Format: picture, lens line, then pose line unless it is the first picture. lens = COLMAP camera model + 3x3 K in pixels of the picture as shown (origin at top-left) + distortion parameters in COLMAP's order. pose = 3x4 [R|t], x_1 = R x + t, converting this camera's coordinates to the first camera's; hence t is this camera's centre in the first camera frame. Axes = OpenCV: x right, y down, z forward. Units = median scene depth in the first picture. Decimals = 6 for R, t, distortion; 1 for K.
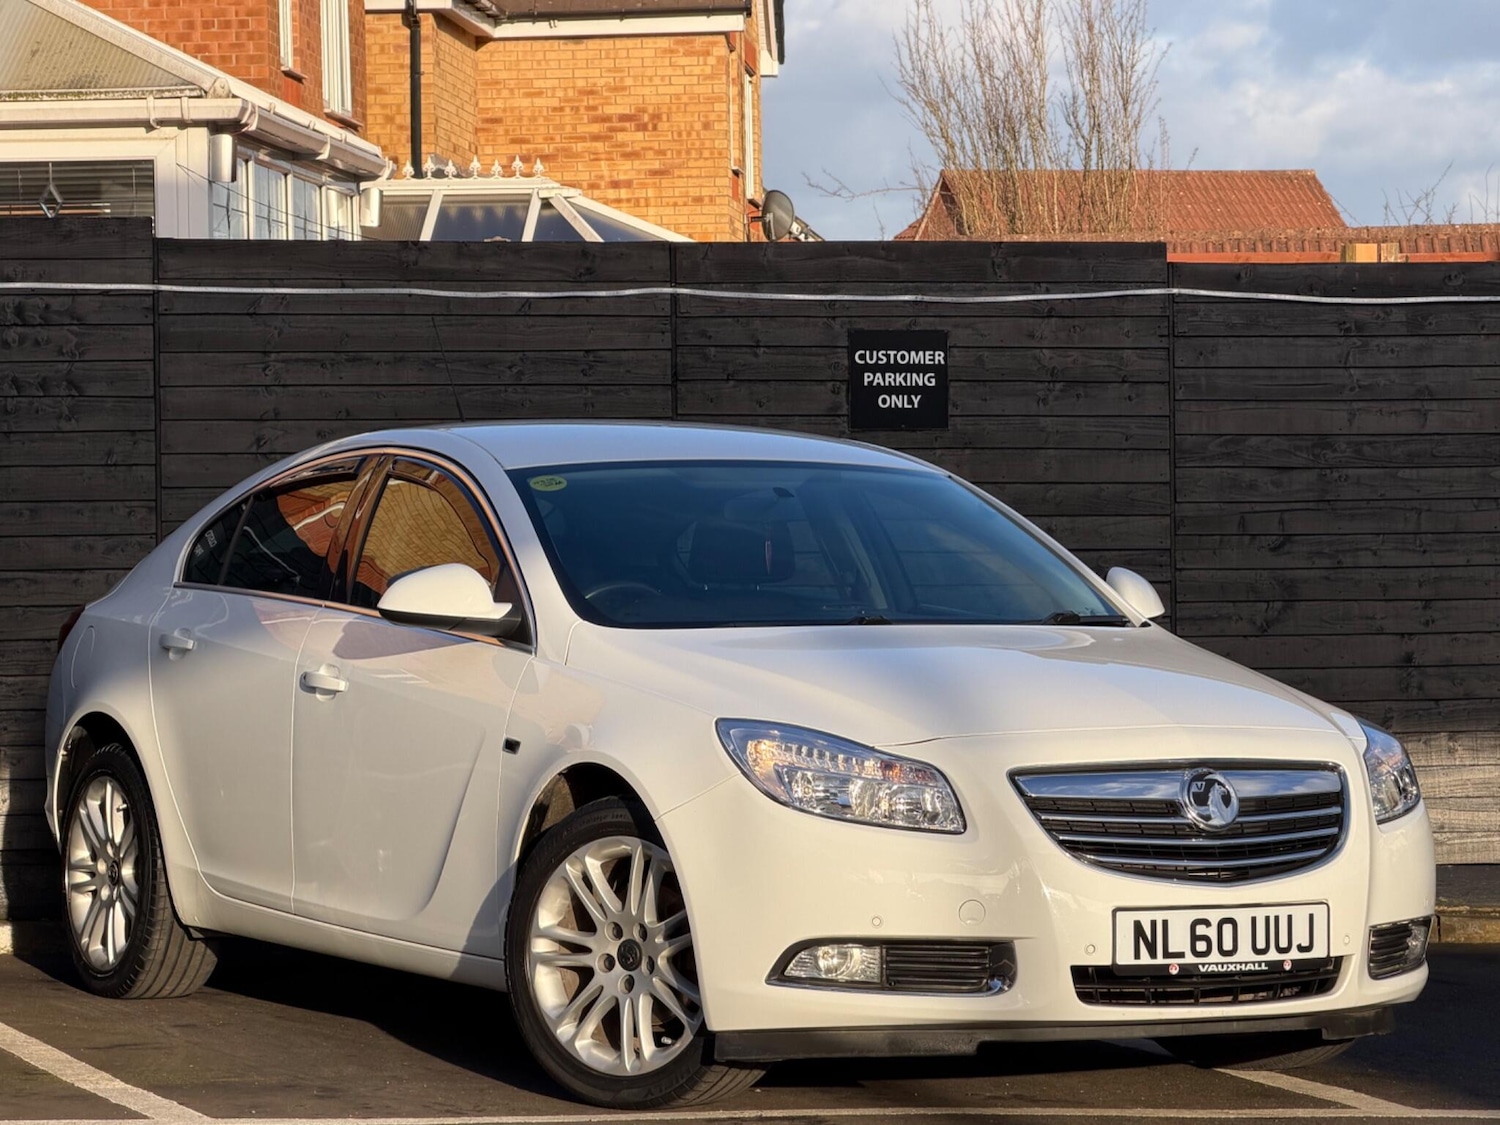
lens RADIAL K [[4681.6, 0, 750.0], [0, 4681.6, 562.5], [0, 0, 1]] dist [0.194096, 0.536770]
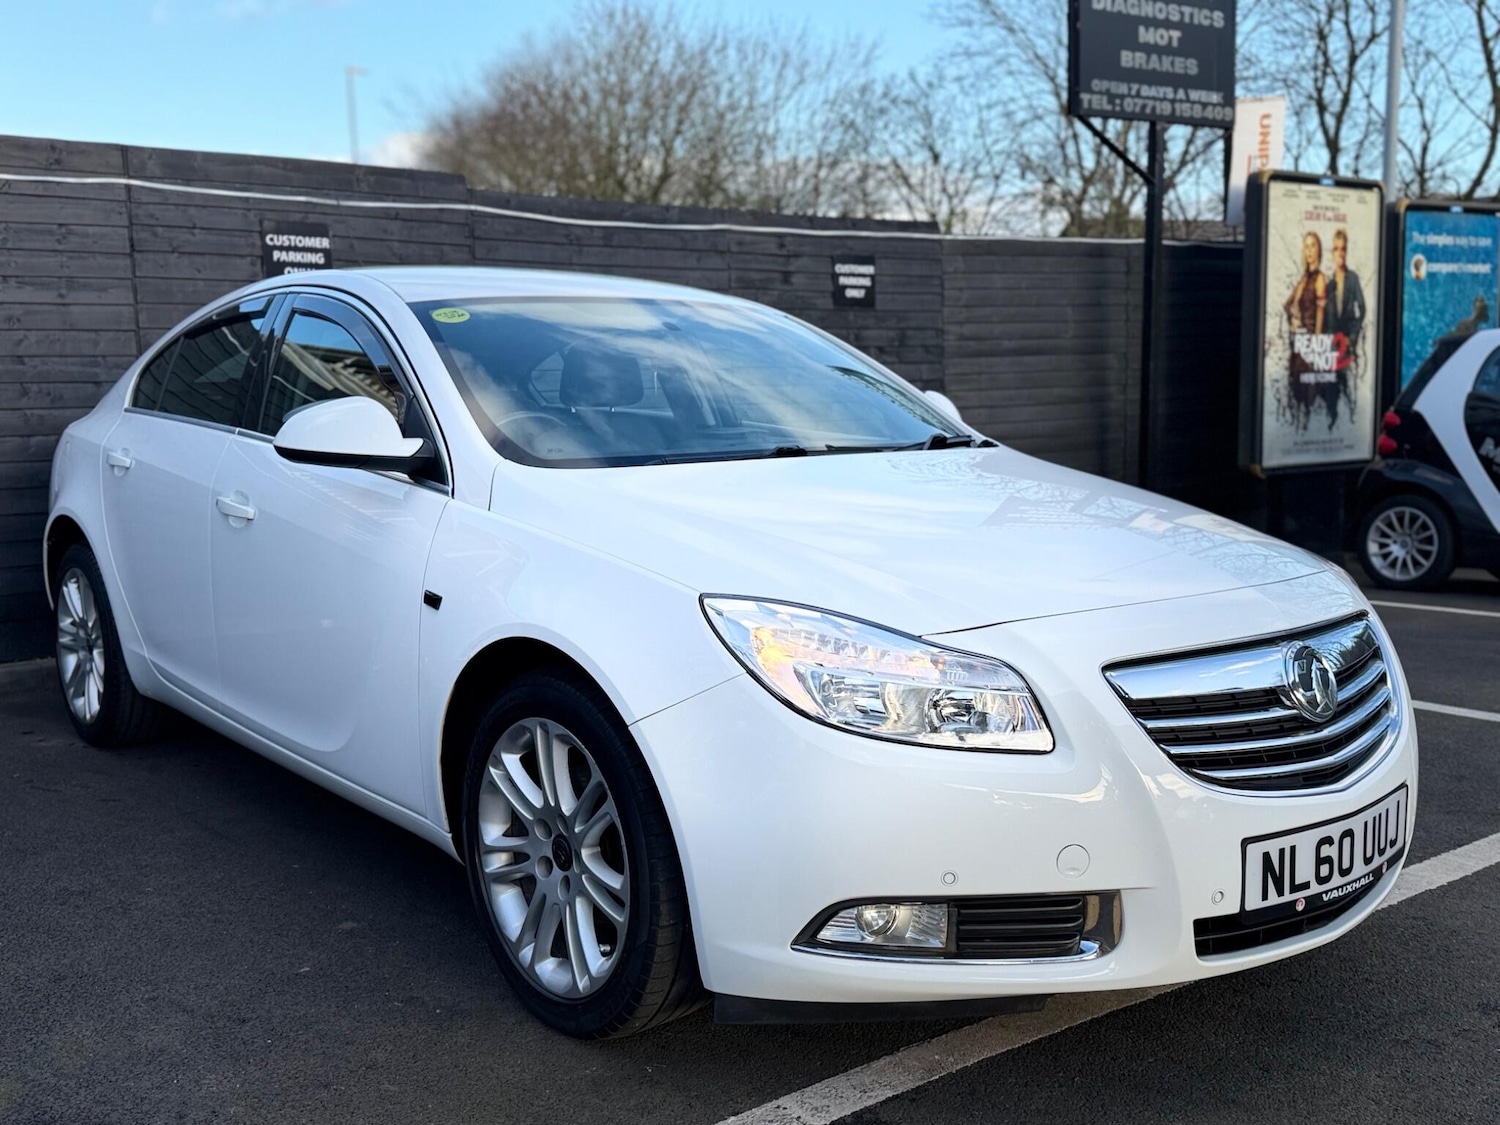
lens RADIAL K [[1421.1, 0, 741.8], [0, 1421.1, 584.1], [0, 0, 1]] dist [0.146420, -0.305866]
pose [[0.867157, -0.075759, 0.492238, -0.076269], [0.005321, 0.989716, 0.142950, -0.002653], [-0.498006, -0.121341, 0.858642, 0.550851]]
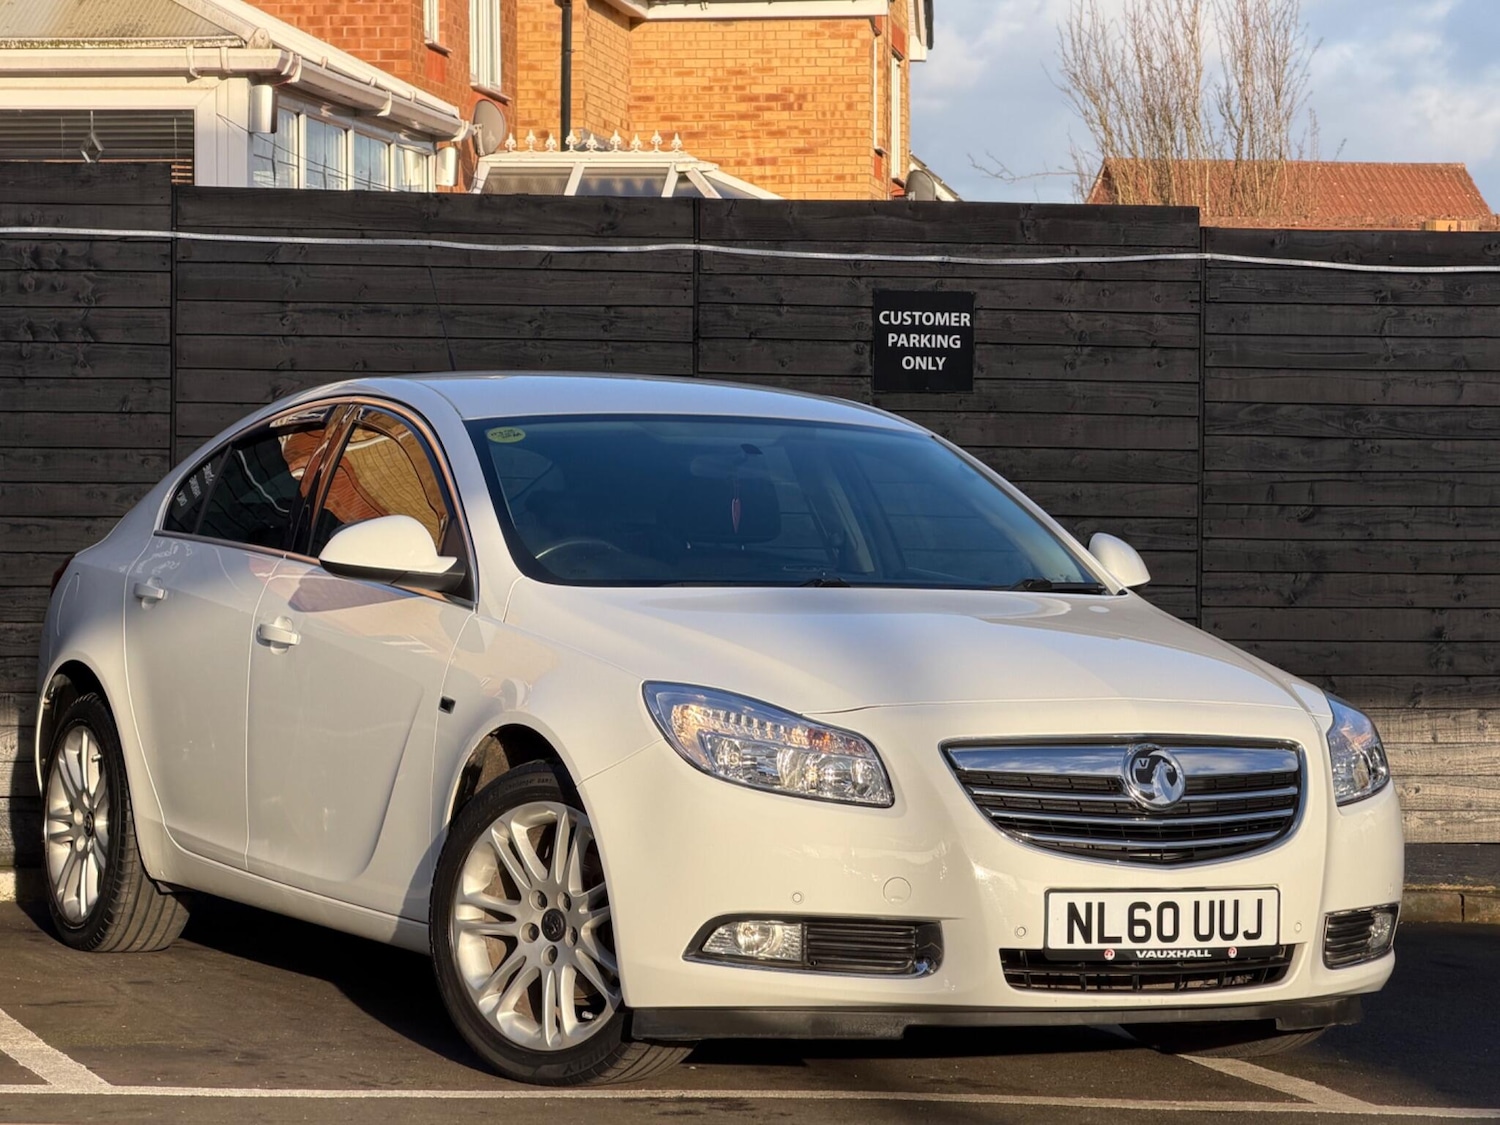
lens RADIAL K [[4423.2, 0, 750.0], [0, 4423.2, 562.5], [0, 0, 1]] dist [0.202394, 0.324559]
pose [[0.999014, 0.019550, -0.039853, 0.033805], [-0.019242, 0.999782, 0.008103, 0.000842], [0.040002, -0.007328, 0.999173, 0.064899]]
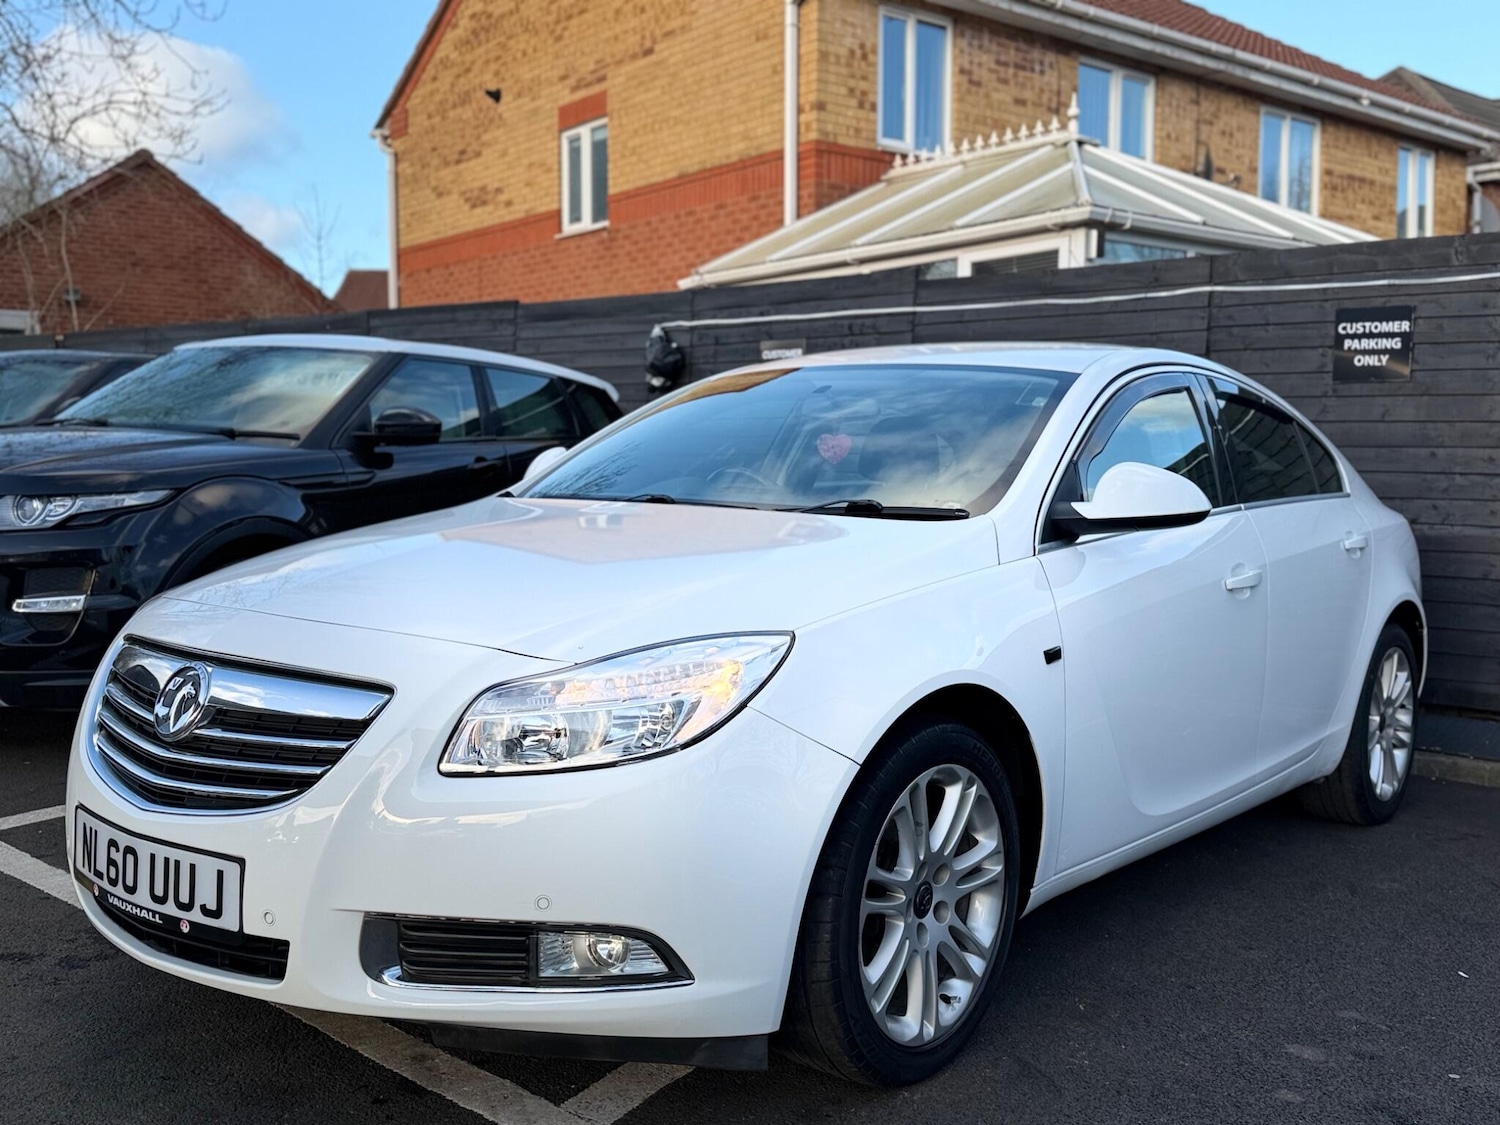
lens RADIAL K [[1421.1, 0, 741.8], [0, 1421.1, 584.1], [0, 0, 1]] dist [0.146420, -0.305866]
pose [[0.656335, 0.080732, -0.750138, 0.233628], [-0.034390, 0.996426, 0.077148, 0.003900], [0.753685, -0.024838, 0.656766, 0.597916]]
